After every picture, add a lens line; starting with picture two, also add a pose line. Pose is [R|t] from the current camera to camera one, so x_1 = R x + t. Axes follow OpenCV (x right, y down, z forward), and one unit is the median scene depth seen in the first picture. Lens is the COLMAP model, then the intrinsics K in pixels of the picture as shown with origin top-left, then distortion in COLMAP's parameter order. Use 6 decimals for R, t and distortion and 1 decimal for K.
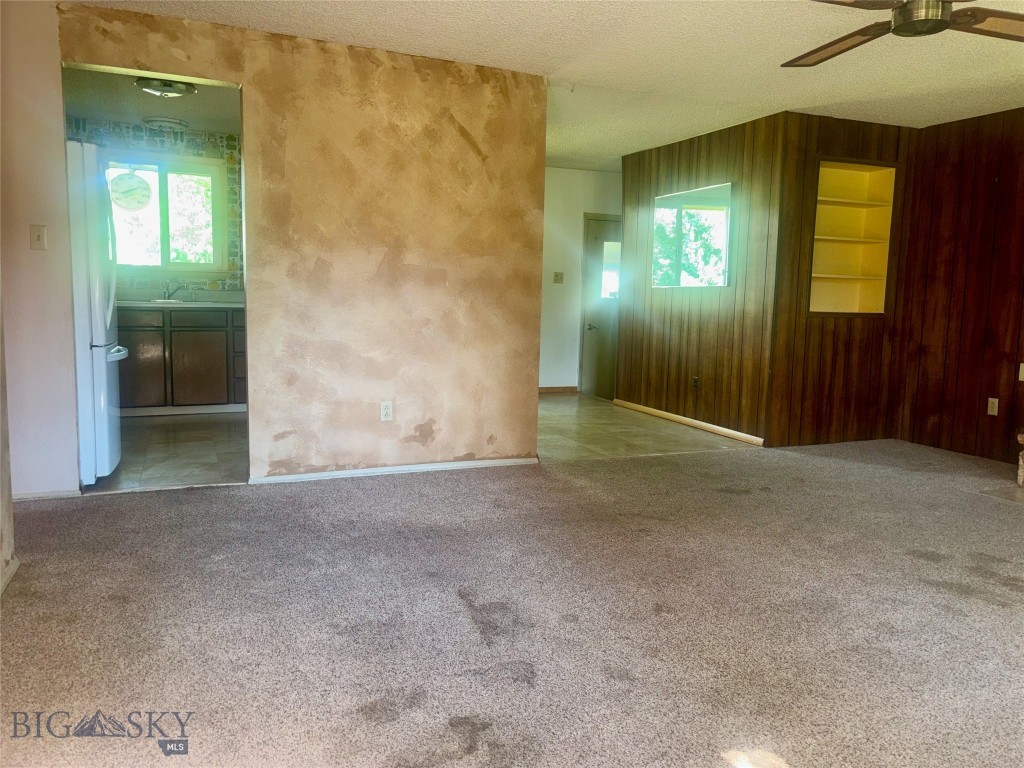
lens RADIAL K [[770.0, 0, 507.0], [0, 770.0, 380.0], [0, 0, 1]] dist [0.050632, -0.054413]
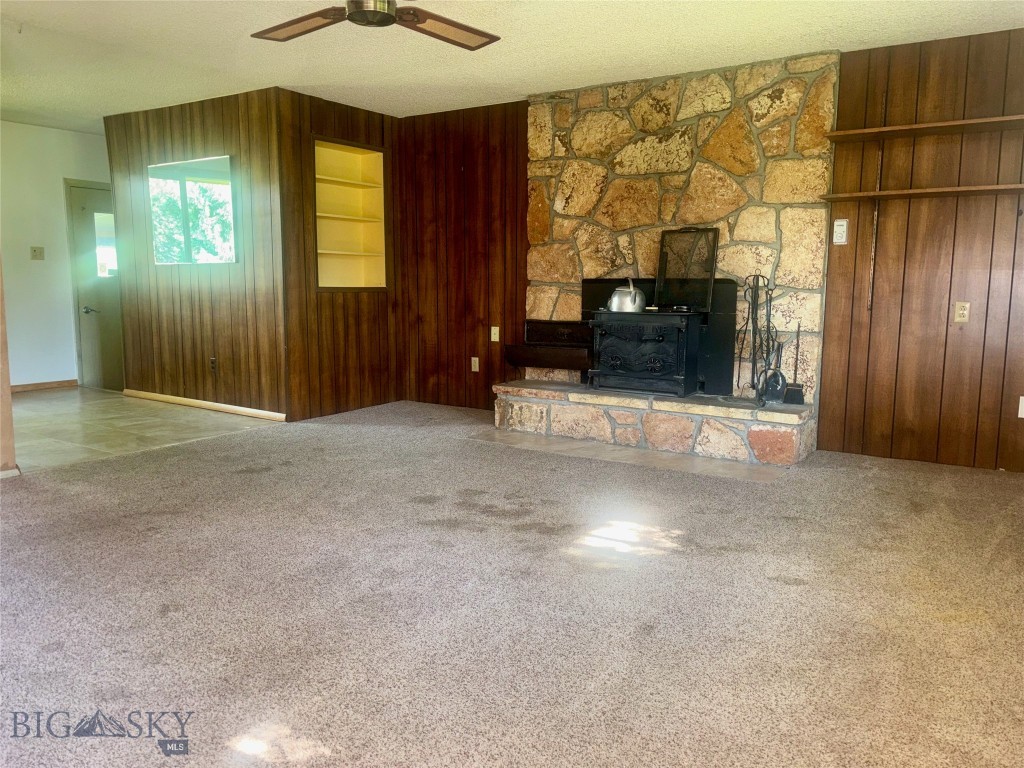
lens RADIAL K [[770.0, 0, 504.0], [0, 770.0, 377.9], [0, 0, 1]] dist [0.050632, -0.054413]
pose [[0.835383, -0.089214, 0.542381, 0.027637], [0.075826, 0.996011, 0.047042, 0.003193], [-0.544414, 0.001828, 0.838815, -0.000127]]
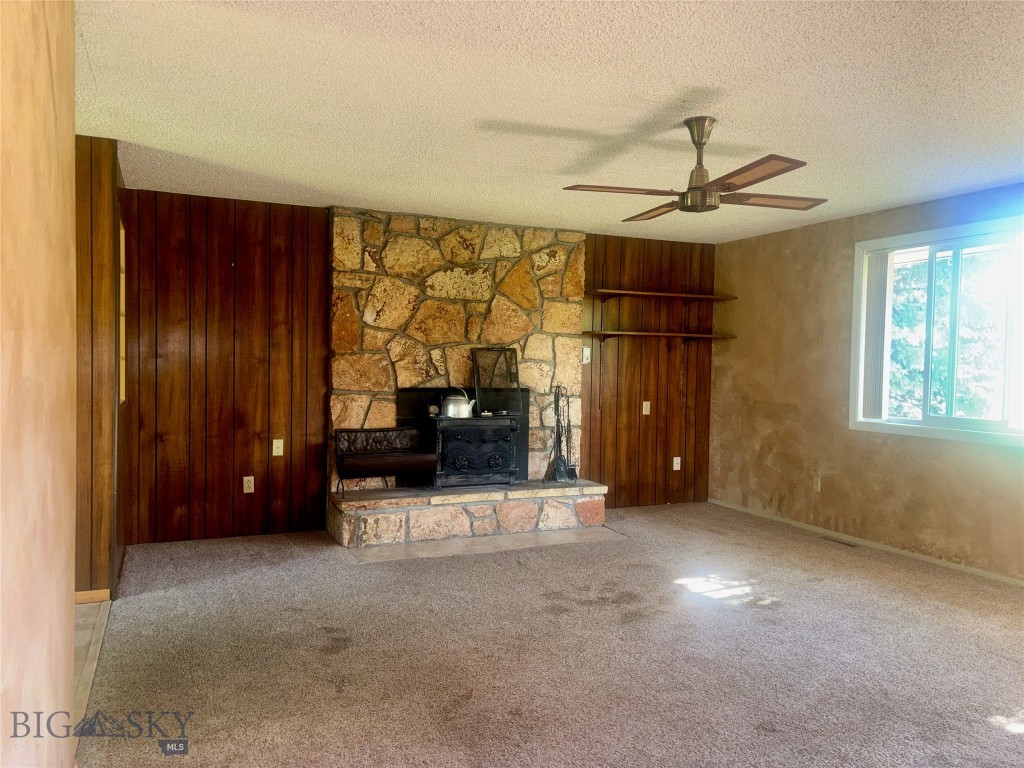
lens RADIAL K [[770.0, 0, 510.0], [0, 770.0, 388.0], [0, 0, 1]] dist [0.050632, -0.054413]
pose [[-0.014896, -0.060322, 0.998068, -0.400861], [0.093626, 0.993709, 0.061456, -0.124511], [-0.995496, 0.094360, -0.009155, 0.659012]]
